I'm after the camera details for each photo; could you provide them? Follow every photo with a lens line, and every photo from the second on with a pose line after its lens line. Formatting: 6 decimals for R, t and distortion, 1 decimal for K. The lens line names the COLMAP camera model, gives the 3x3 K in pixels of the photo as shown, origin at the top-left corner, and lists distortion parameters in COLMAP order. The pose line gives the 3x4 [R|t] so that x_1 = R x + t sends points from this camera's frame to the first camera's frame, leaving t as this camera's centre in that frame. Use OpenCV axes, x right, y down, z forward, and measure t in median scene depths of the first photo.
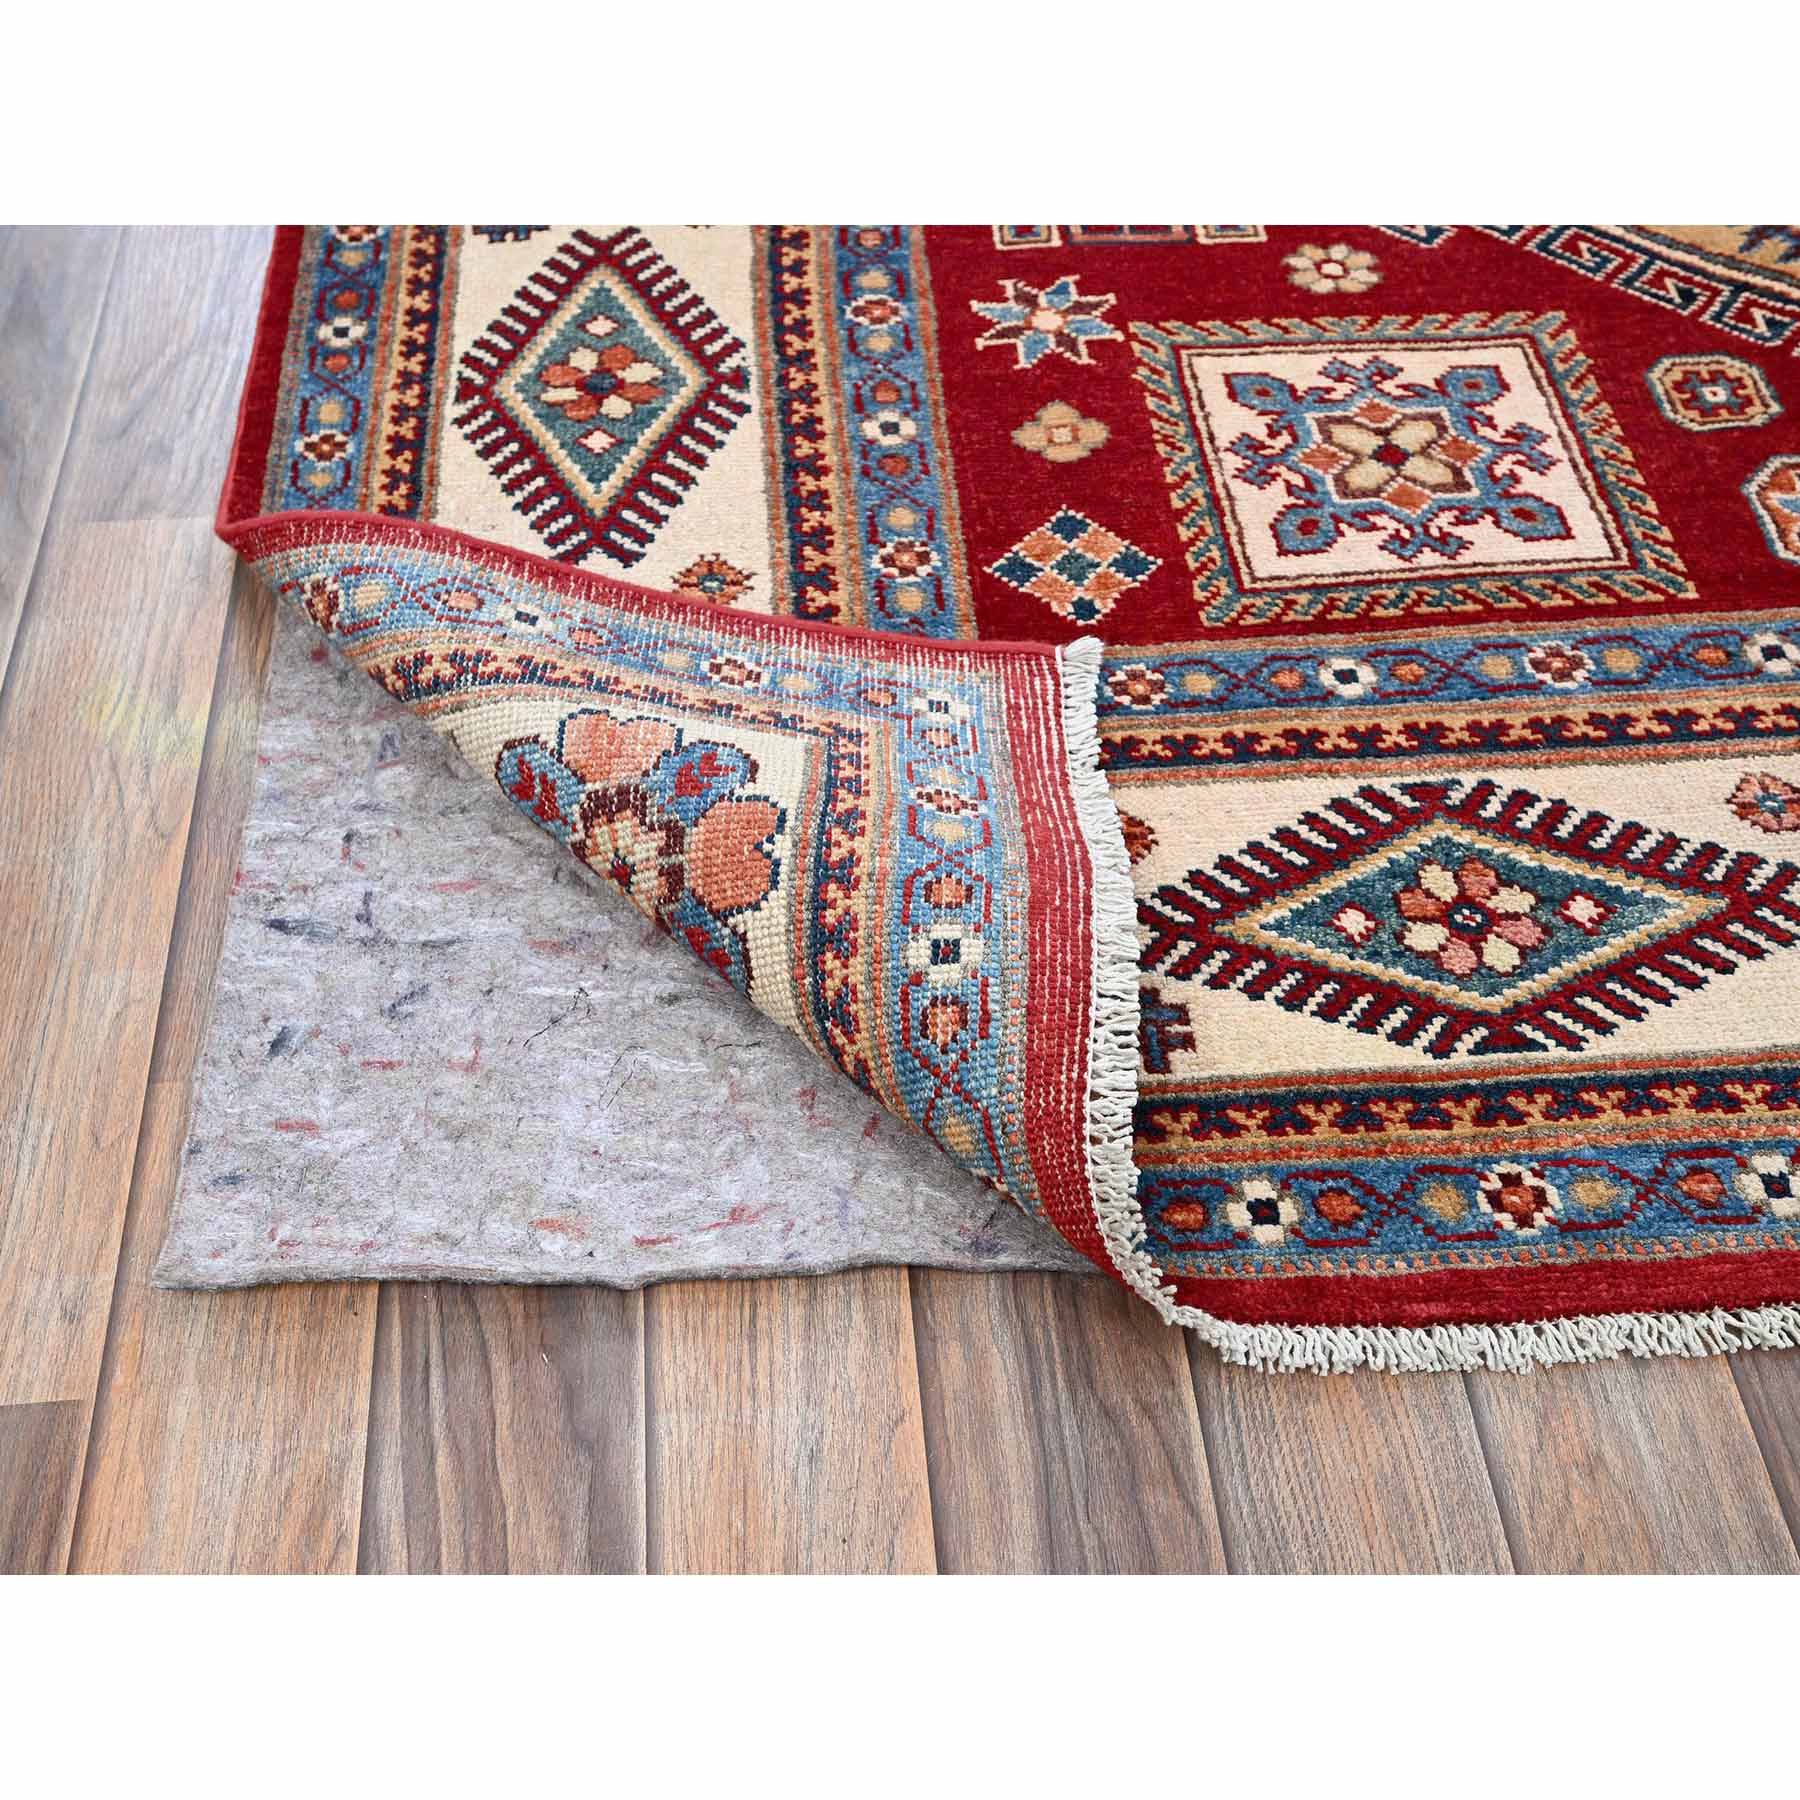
lens RADIAL K [[2189.7, 0, 900.0], [0, 2189.7, 900.0], [0, 0, 1]] dist [0.001267, 0.007275]
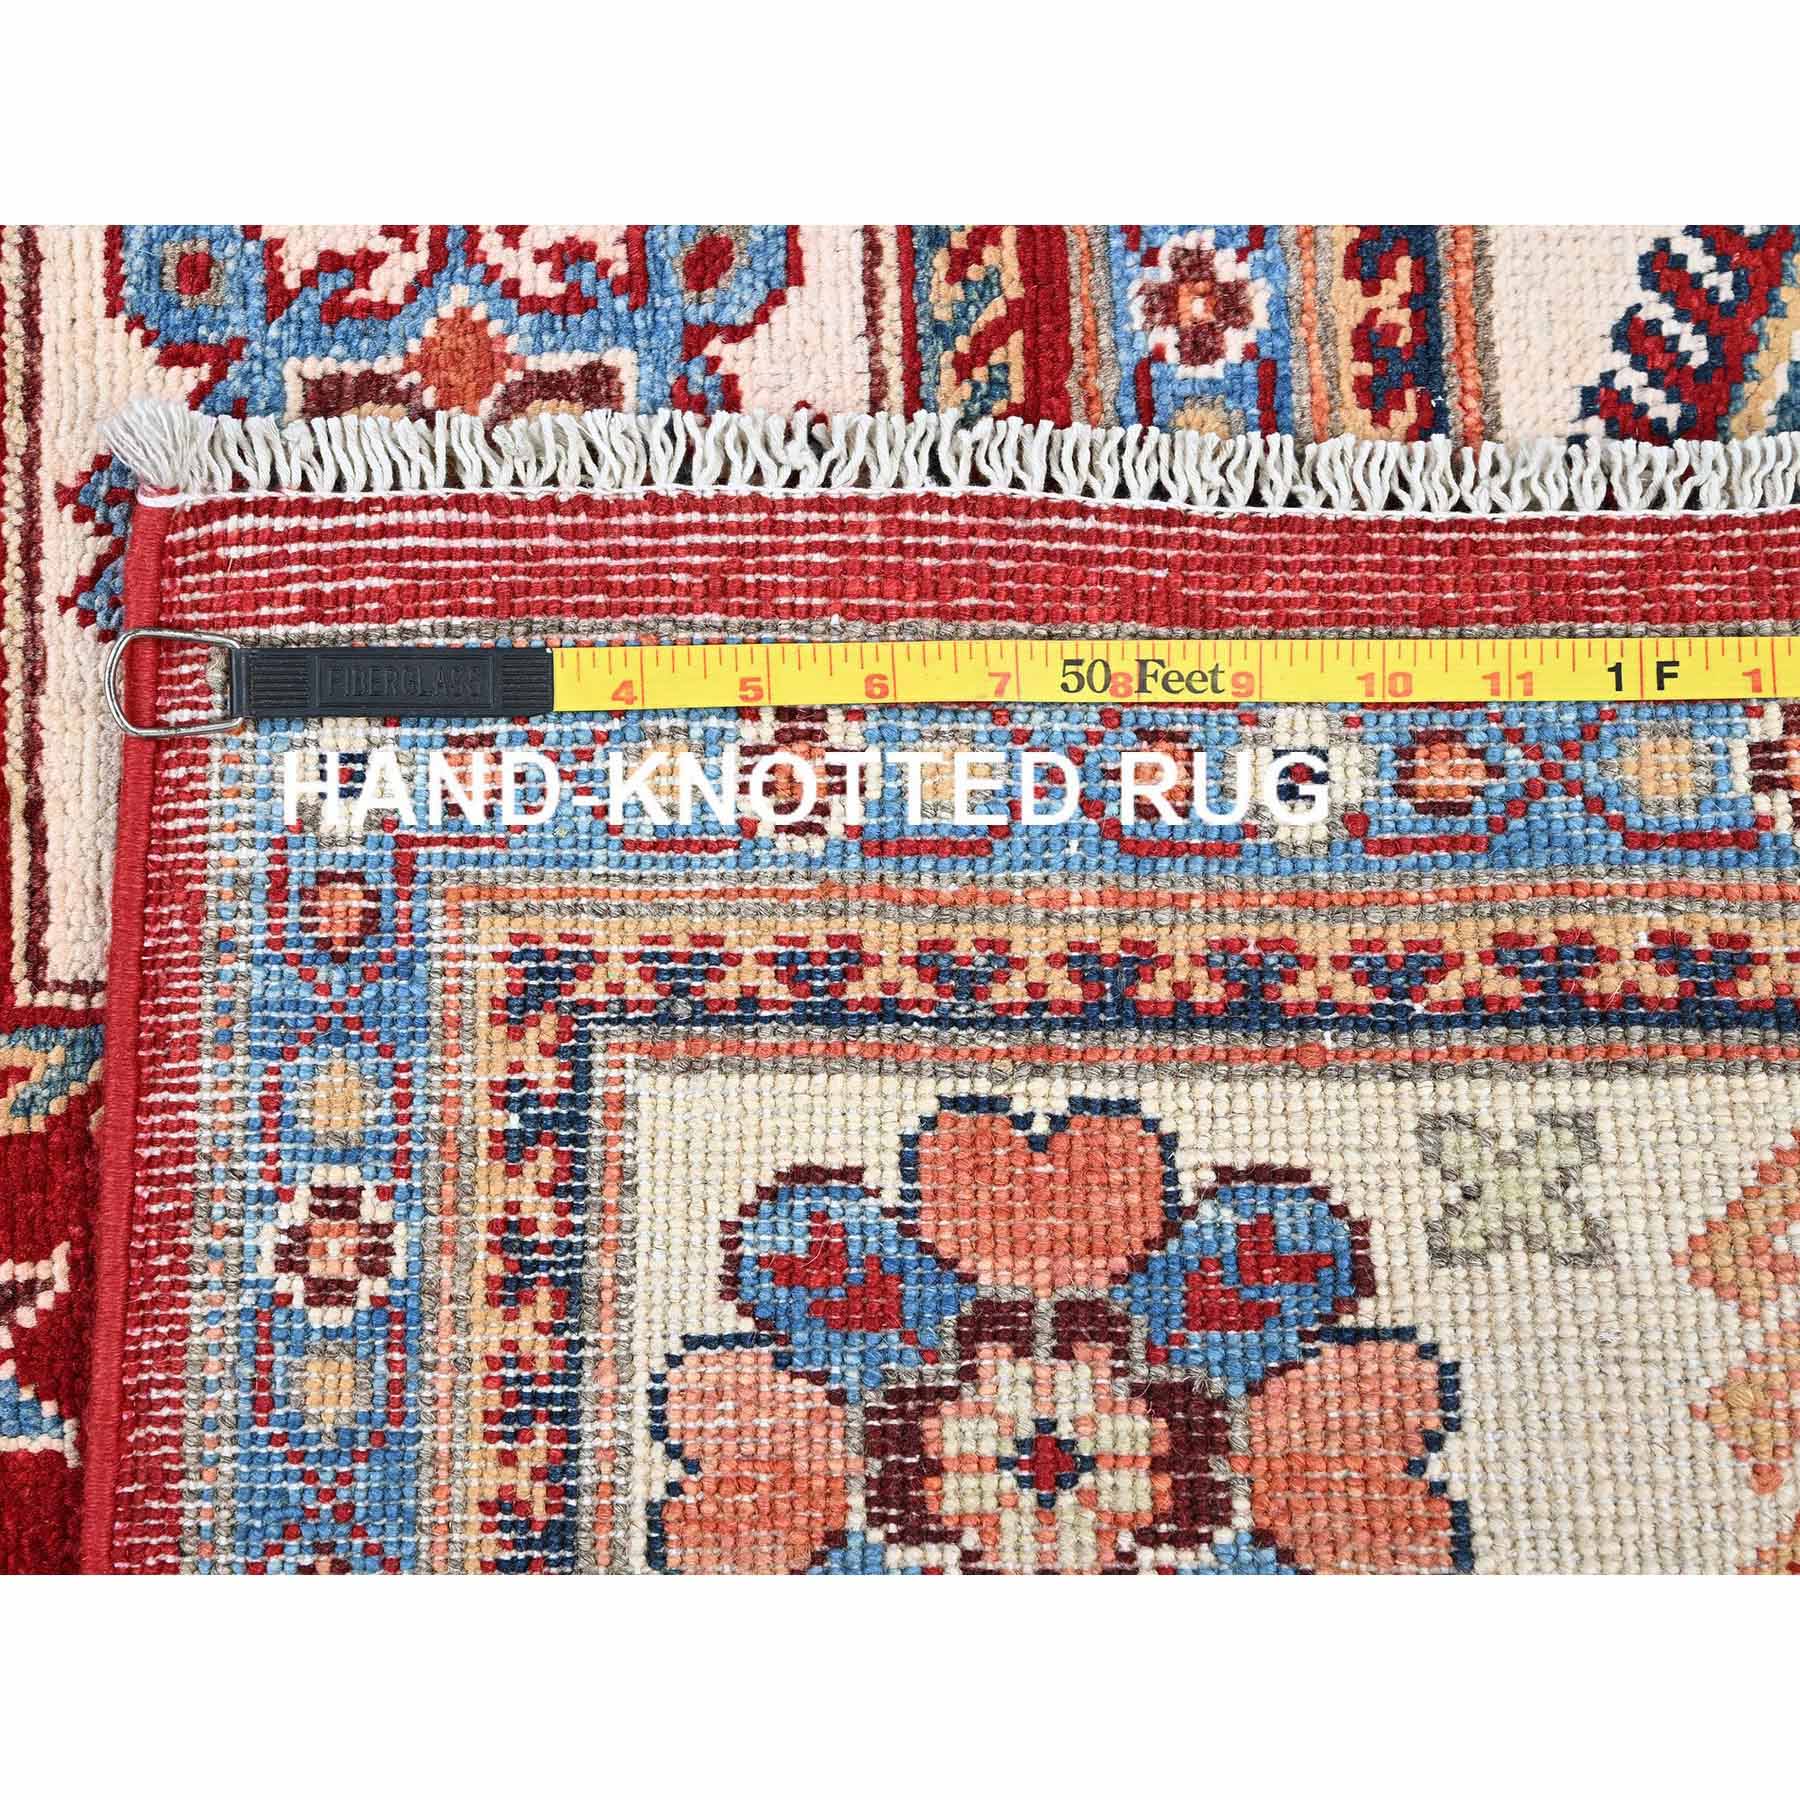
lens RADIAL K [[2189.7, 0, 900.0], [0, 2189.7, 900.0], [0, 0, 1]] dist [0.001267, 0.007275]
pose [[-0.011310, -0.999065, -0.041732, 0.014104], [0.961328, 0.000621, -0.275405, 0.084754], [0.275174, -0.043233, 0.960422, 0.492949]]
